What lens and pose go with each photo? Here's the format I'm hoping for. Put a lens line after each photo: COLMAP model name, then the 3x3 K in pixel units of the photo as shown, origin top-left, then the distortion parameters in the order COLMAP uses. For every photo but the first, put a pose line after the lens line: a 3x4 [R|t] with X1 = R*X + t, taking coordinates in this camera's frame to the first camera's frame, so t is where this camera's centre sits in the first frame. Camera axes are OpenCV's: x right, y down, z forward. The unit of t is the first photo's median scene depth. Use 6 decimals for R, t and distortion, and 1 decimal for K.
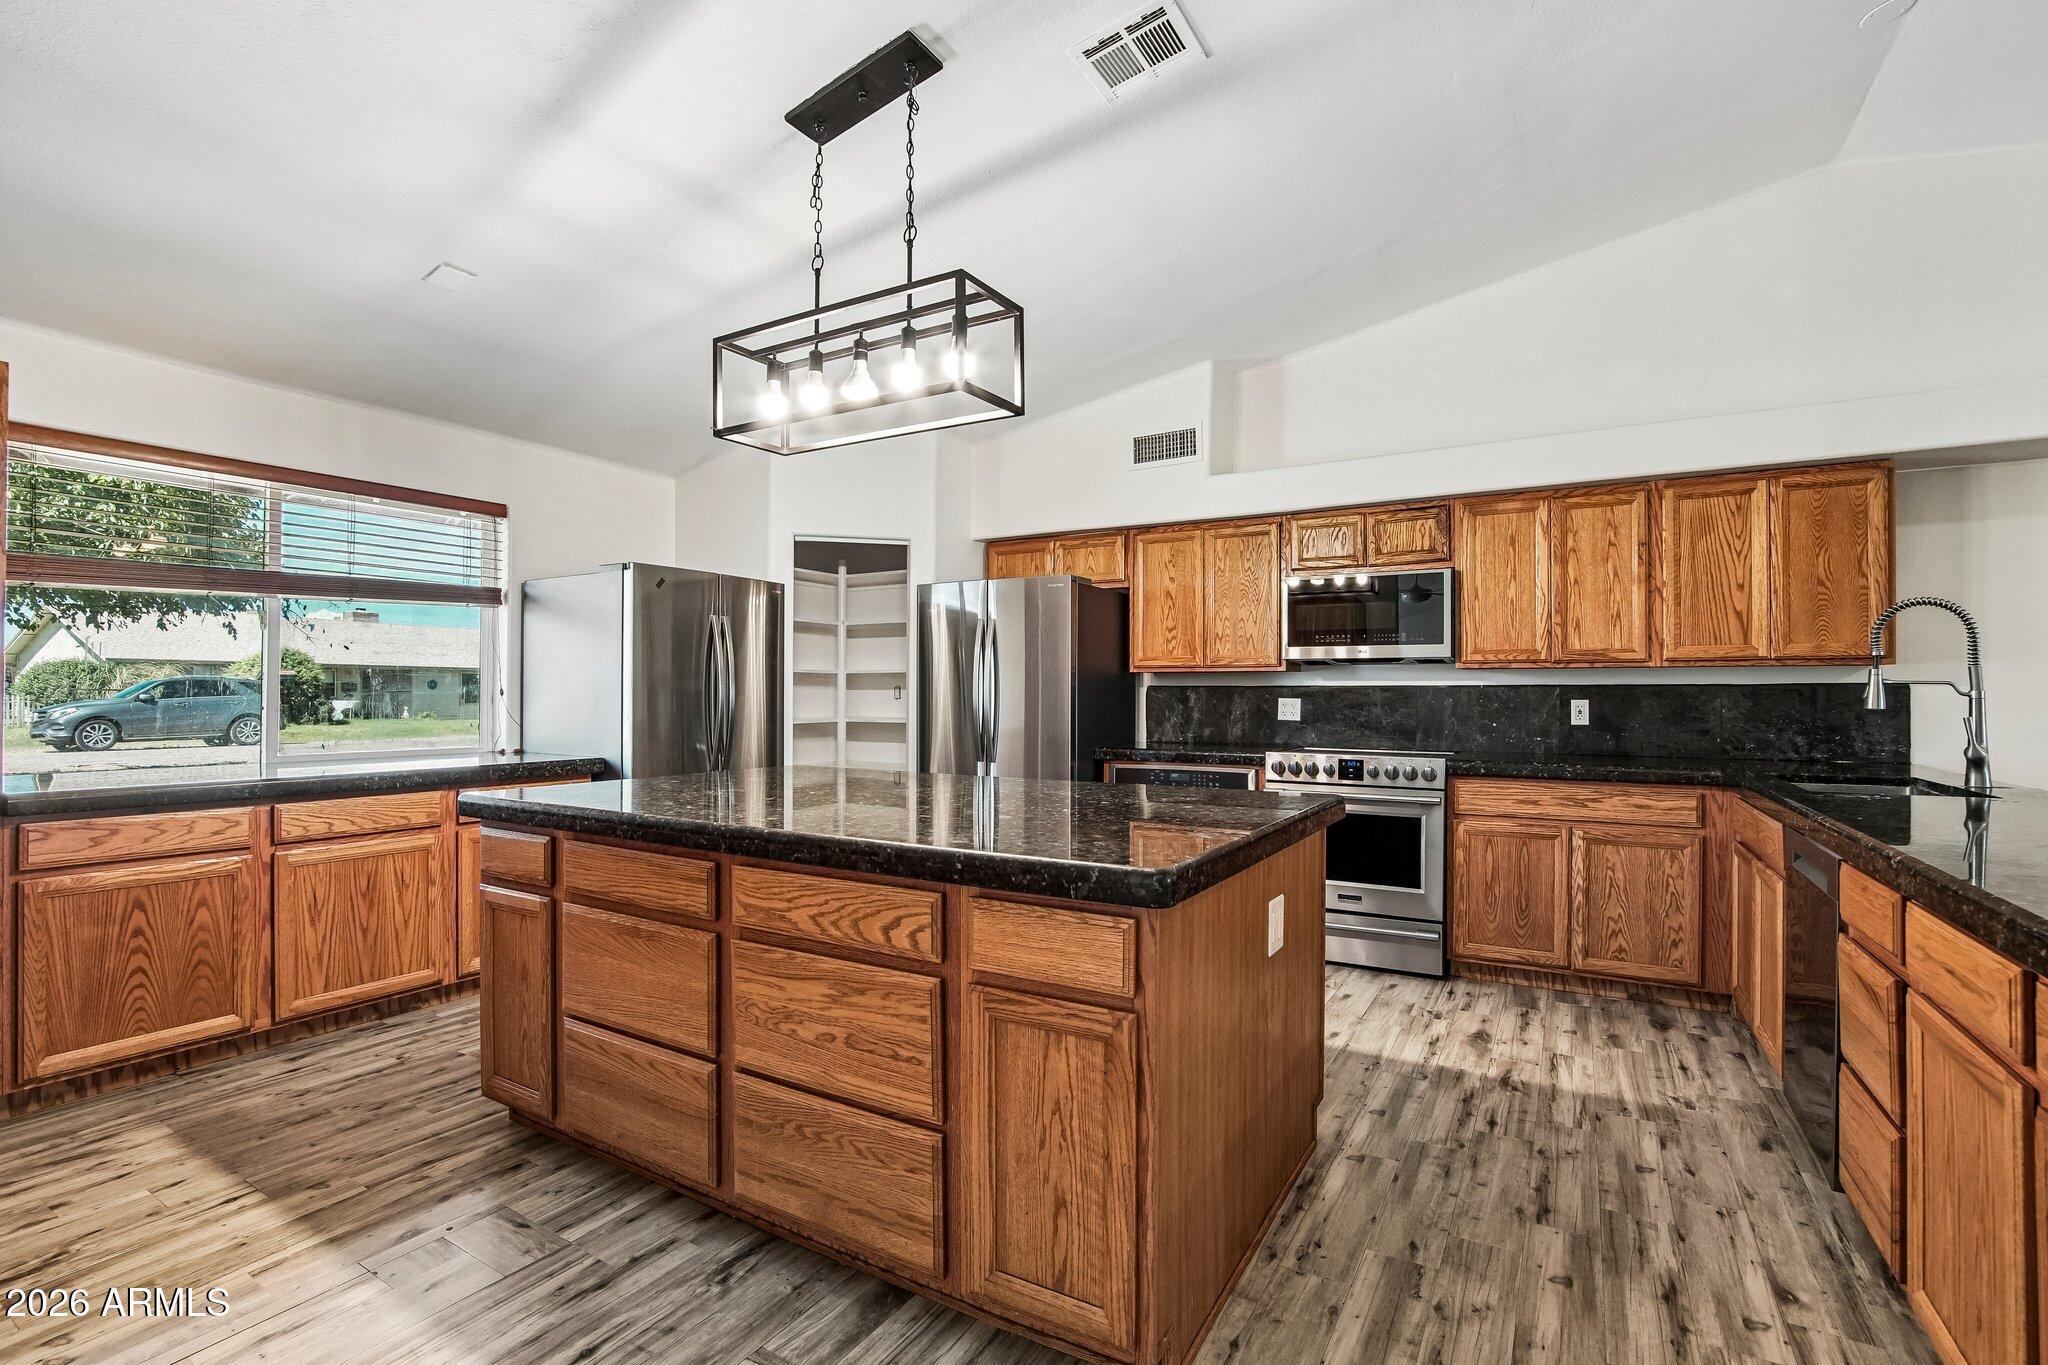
lens RADIAL K [[938.2, 0, 1016.5], [0, 938.2, 686.2], [0, 0, 1]] dist [-0.028848, 0.000905]
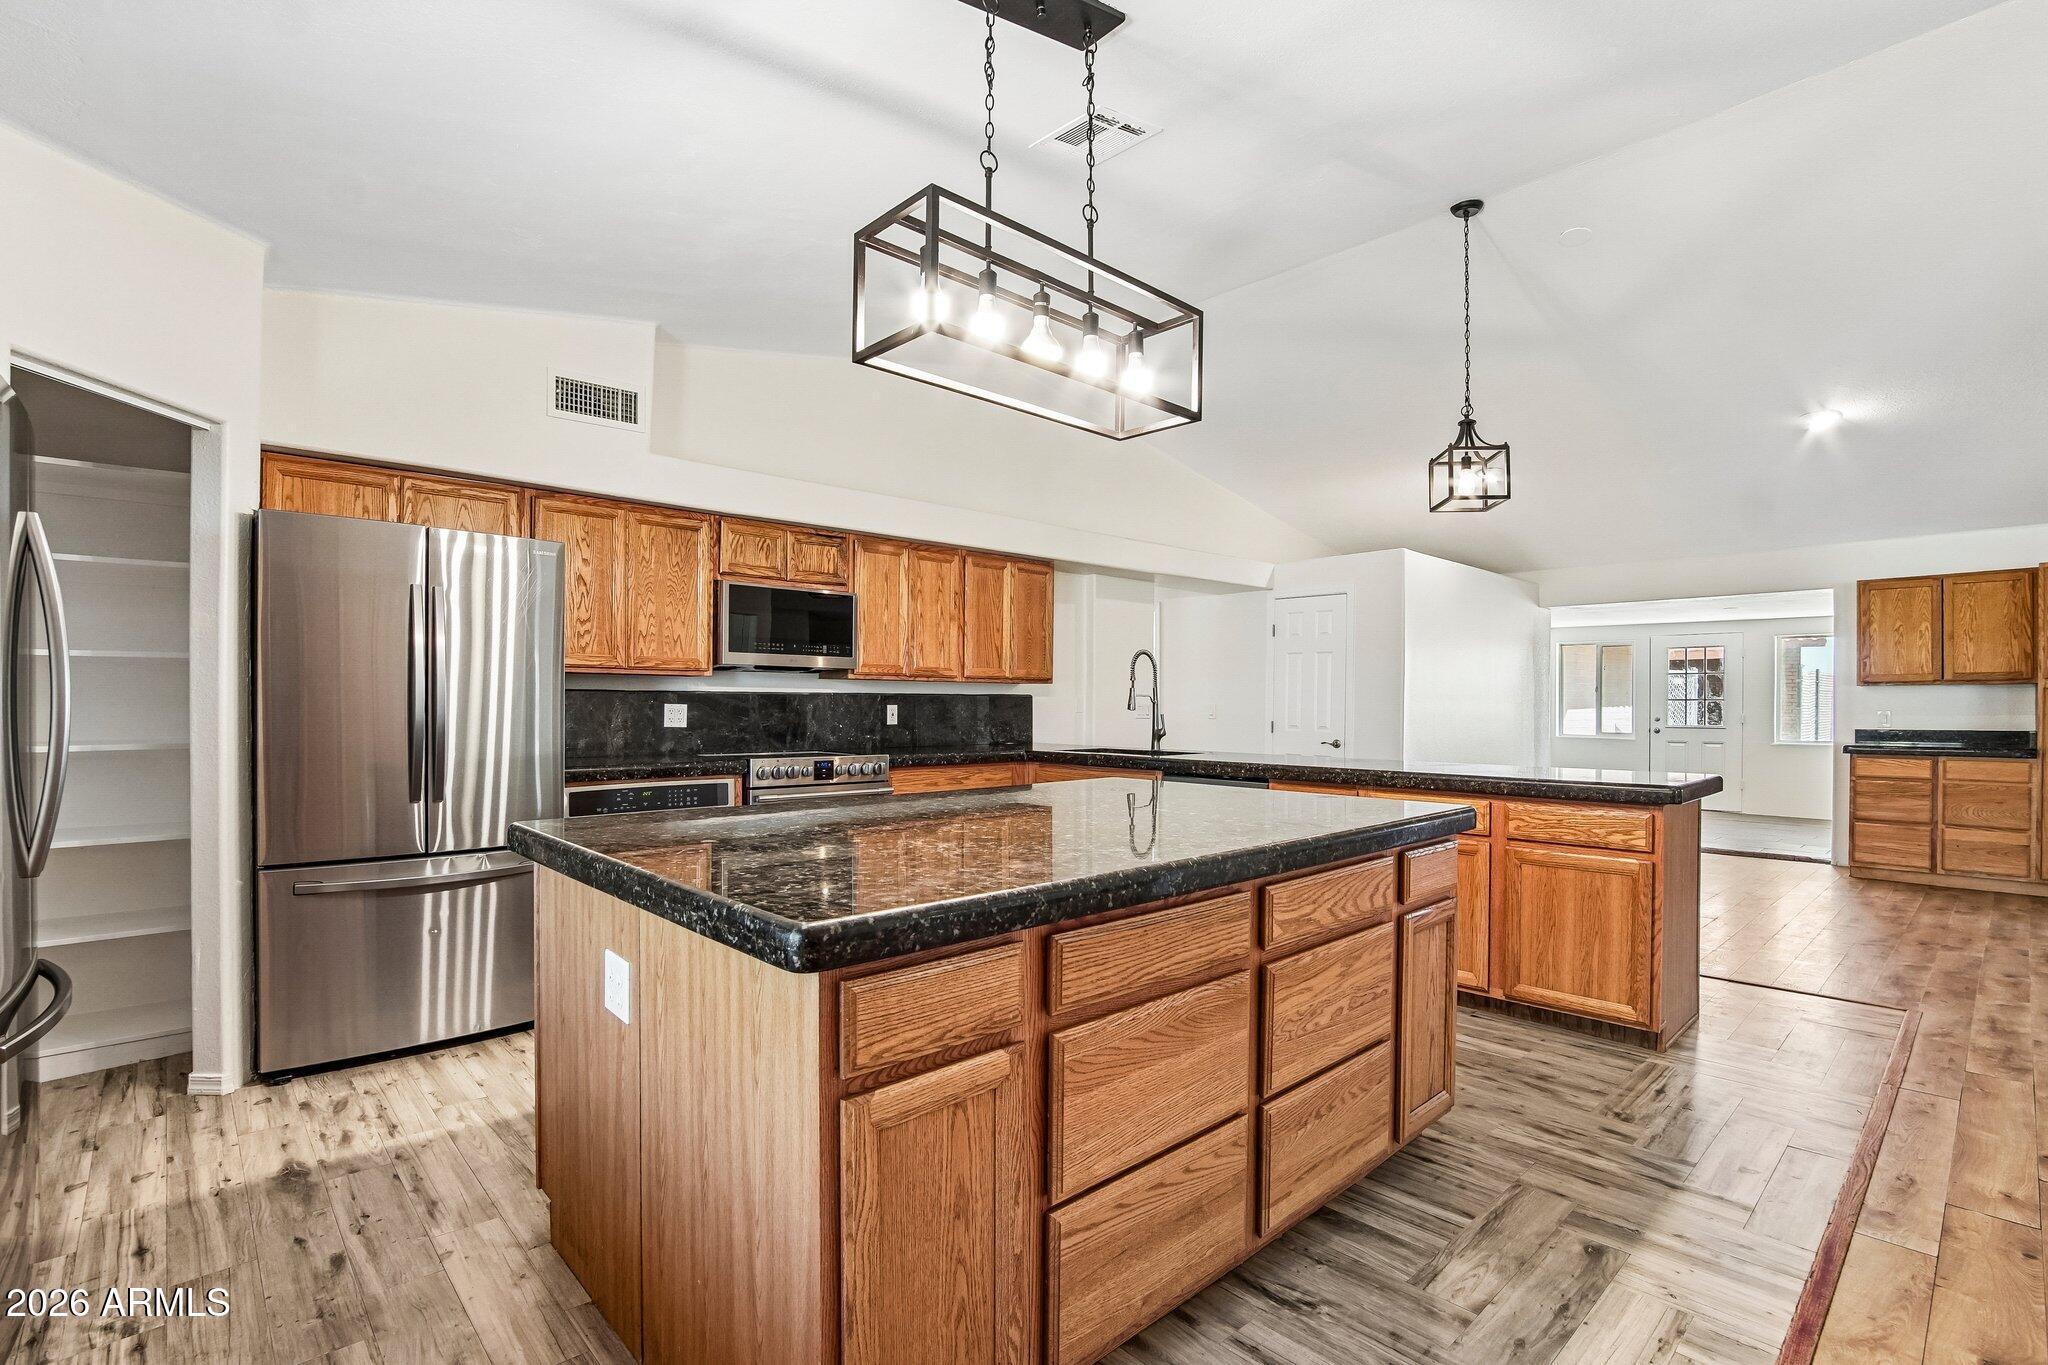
lens RADIAL K [[938.2, 0, 1015.3], [0, 938.2, 711.4], [0, 0, 1]] dist [-0.028848, 0.000905]
pose [[0.284088, -0.010782, 0.958738, -0.644093], [-0.011742, 0.999823, 0.014724, 0.002859], [-0.958726, -0.015441, 0.283911, 0.497301]]
